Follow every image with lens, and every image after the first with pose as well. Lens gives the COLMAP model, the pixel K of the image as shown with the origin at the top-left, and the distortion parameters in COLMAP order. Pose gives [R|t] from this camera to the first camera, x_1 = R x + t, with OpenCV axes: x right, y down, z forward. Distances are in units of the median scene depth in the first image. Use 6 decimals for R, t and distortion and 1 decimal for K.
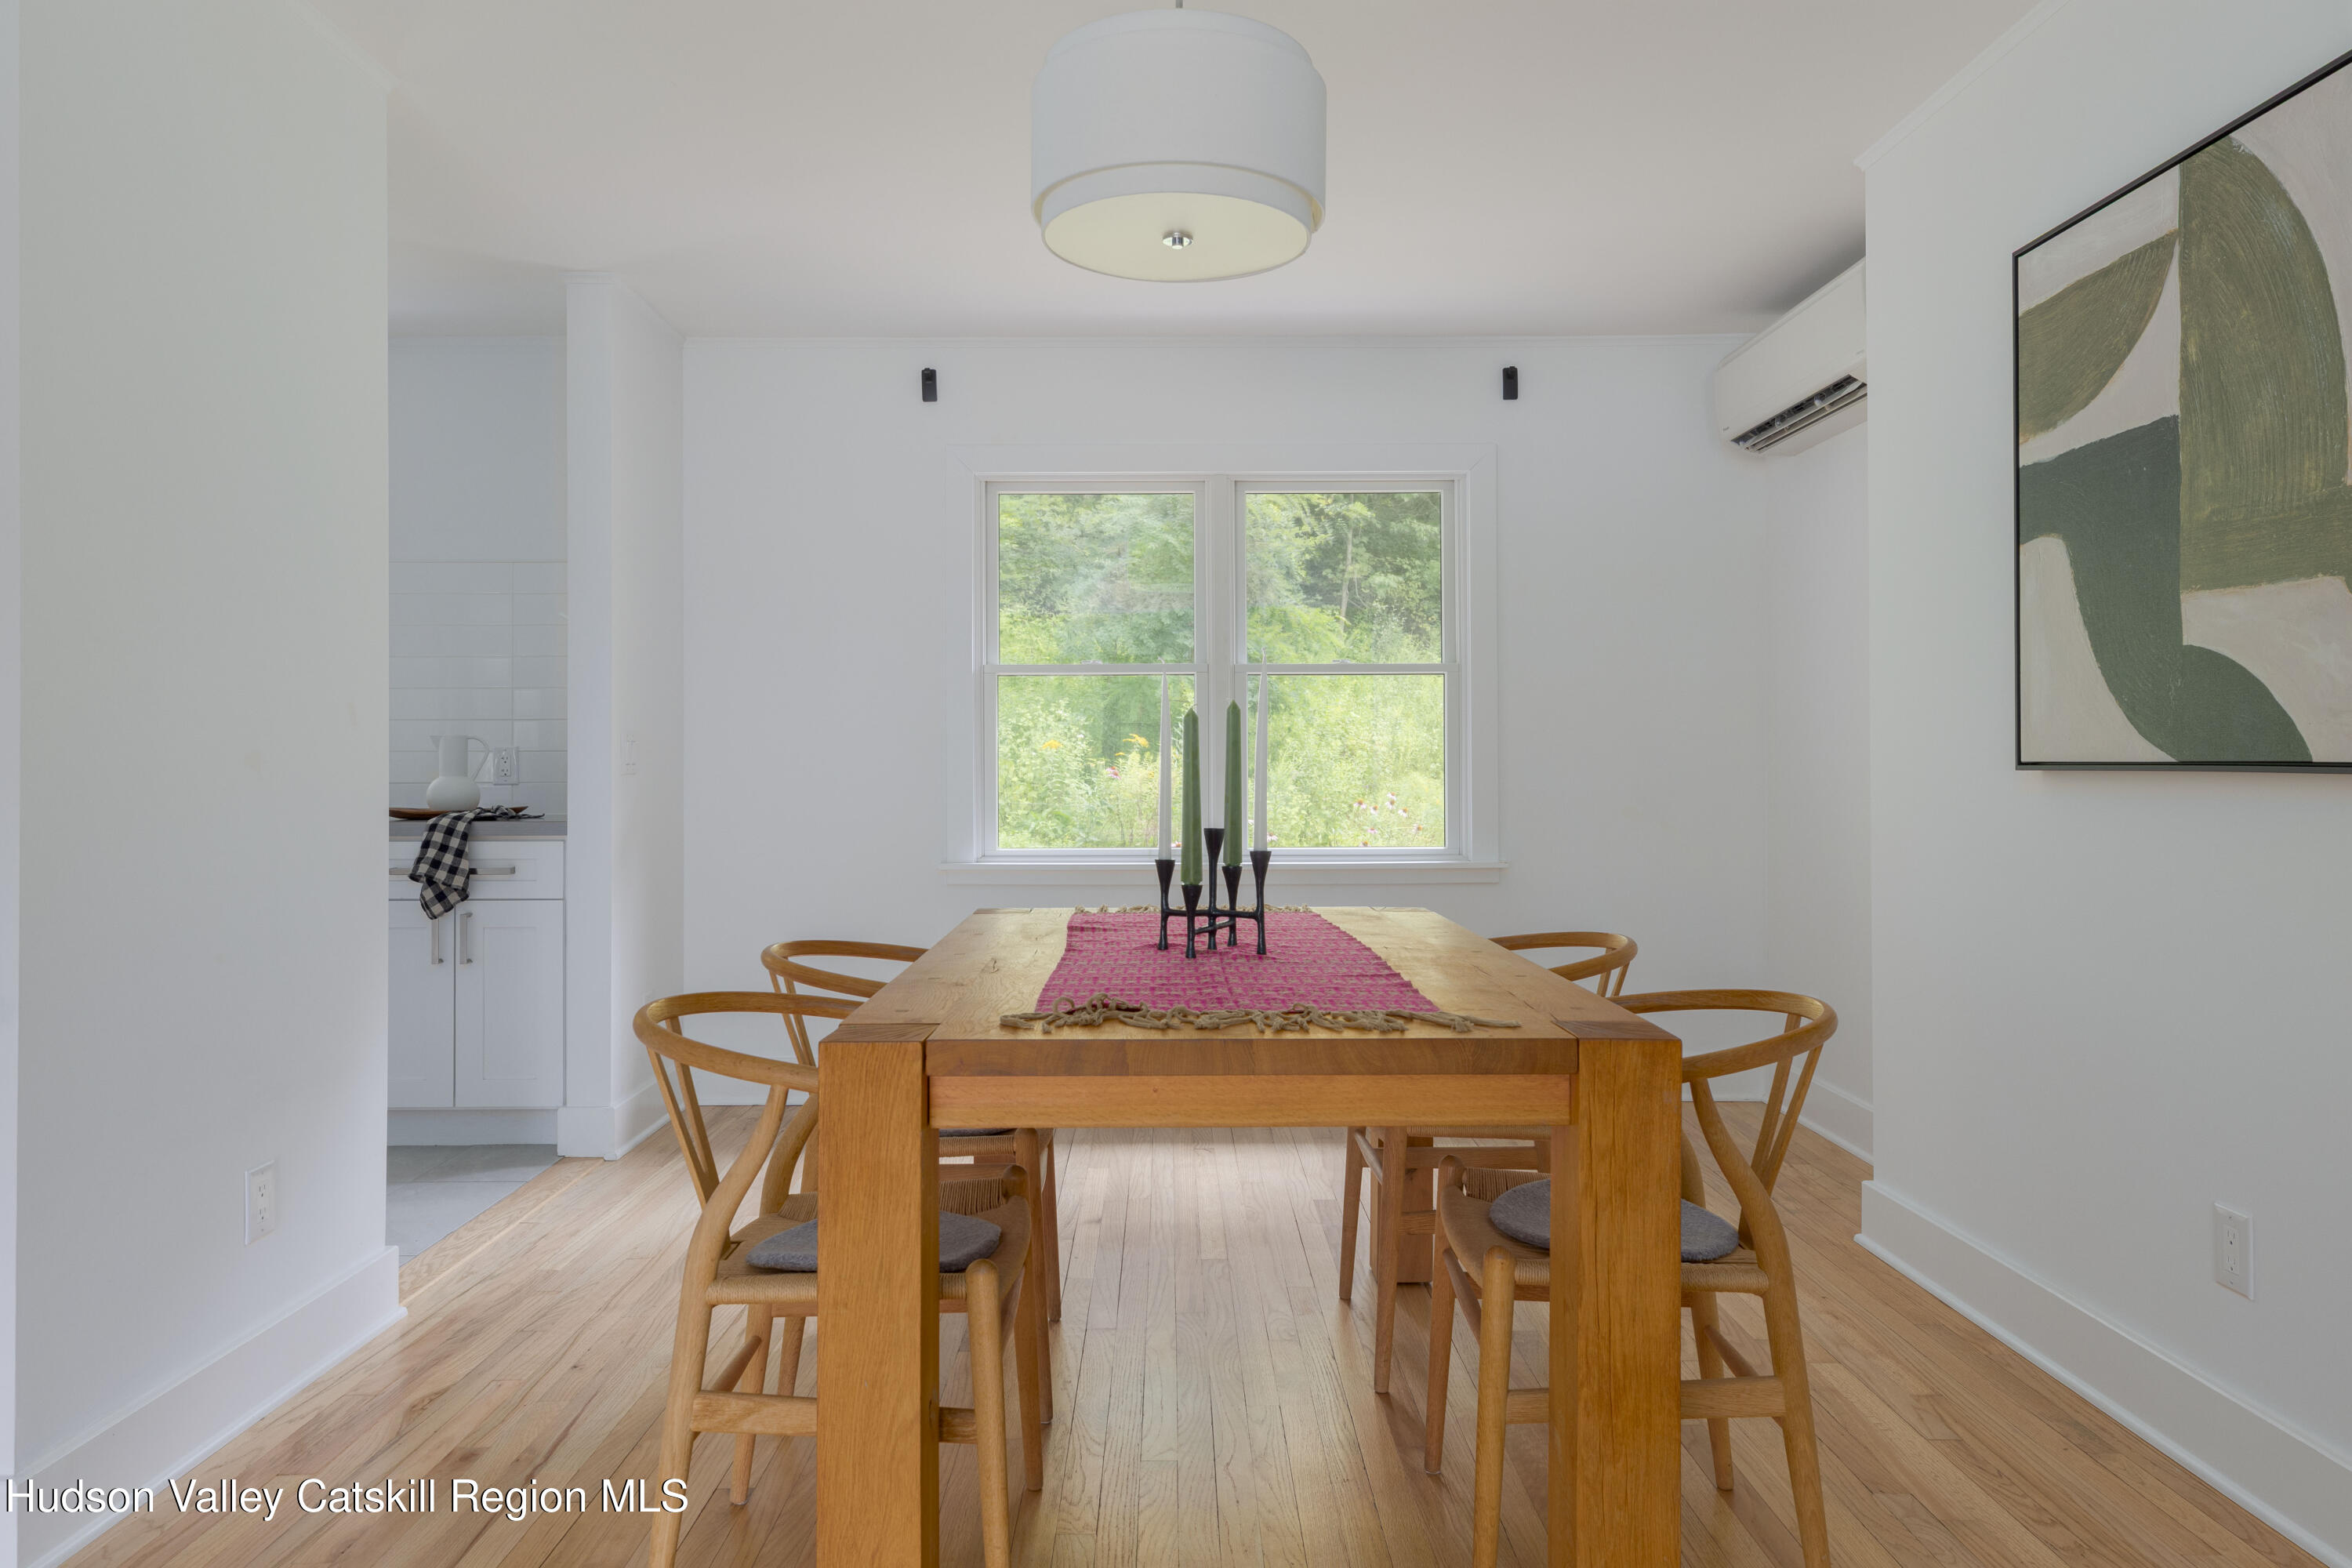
lens RADIAL K [[1628.8, 0, 1179.1], [0, 1628.8, 773.1], [0, 0, 1]] dist [0.005610, 0.001734]
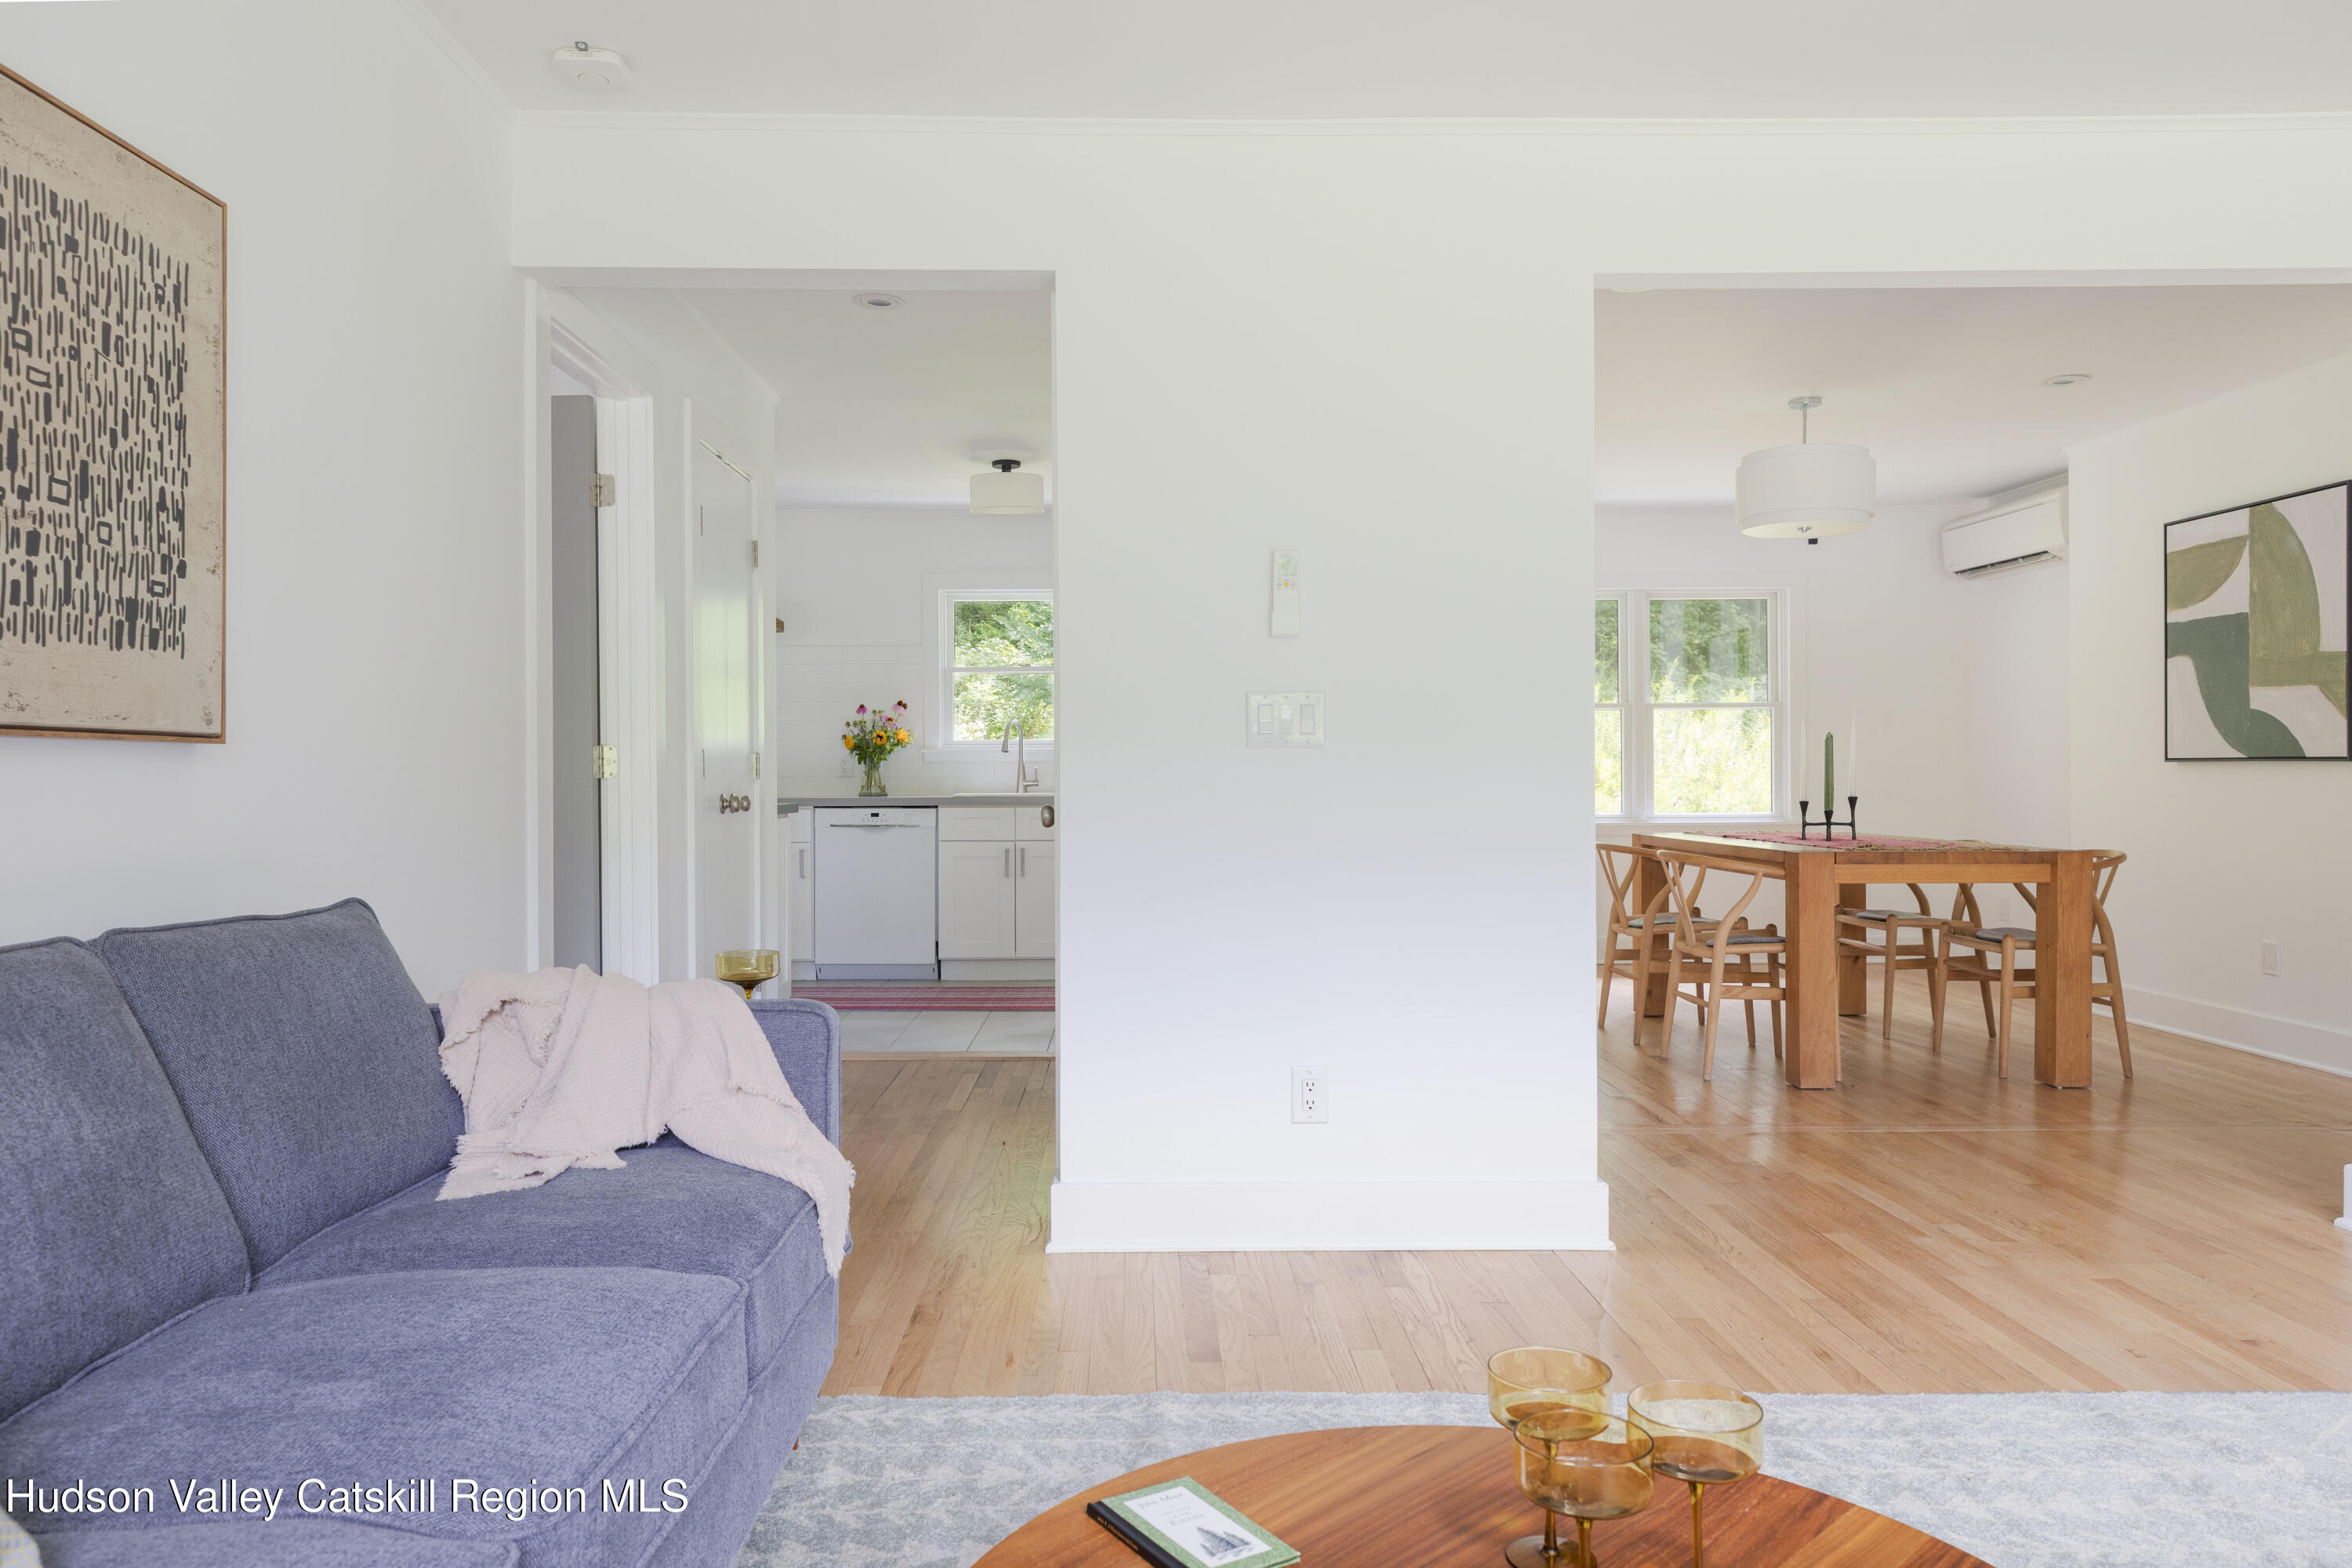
lens RADIAL K [[1628.8, 0, 1172.4], [0, 1628.8, 789.0], [0, 0, 1]] dist [0.005610, 0.001734]
pose [[0.999803, 0.002808, 0.019672, -0.965033], [-0.002820, 0.999996, 0.000629, 0.040369], [-0.019670, -0.000685, 0.999806, -1.300124]]
